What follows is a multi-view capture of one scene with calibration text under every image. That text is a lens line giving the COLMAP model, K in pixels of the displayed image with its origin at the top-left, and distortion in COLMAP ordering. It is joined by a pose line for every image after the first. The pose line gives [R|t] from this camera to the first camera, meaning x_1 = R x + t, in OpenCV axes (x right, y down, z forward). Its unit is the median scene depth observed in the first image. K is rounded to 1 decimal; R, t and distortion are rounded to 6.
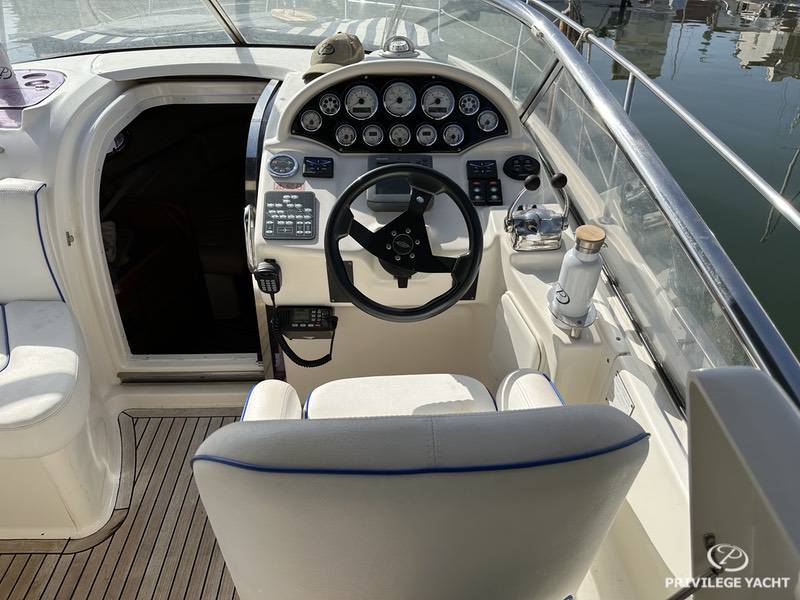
lens RADIAL K [[577.3, 0, 400.0], [0, 577.3, 300.0], [0, 0, 1]] dist [0.003832, -0.006747]
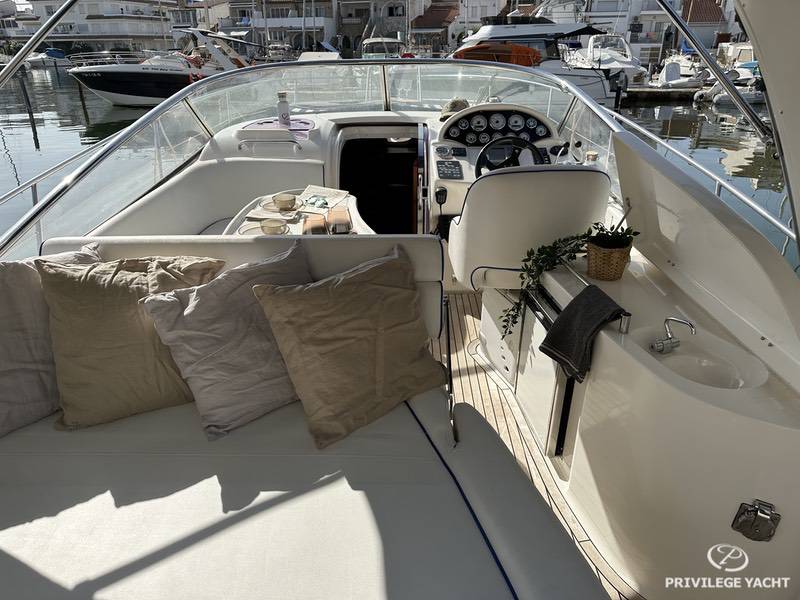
lens RADIAL K [[556.1, 0, 400.0], [0, 556.1, 300.0], [0, 0, 1]] dist [0.007313, 0.002637]
pose [[0.999418, 0.001534, -0.034079, -0.278496], [-0.007427, 0.984811, -0.173472, 0.624262], [0.033296, 0.173624, 0.984249, -0.850582]]
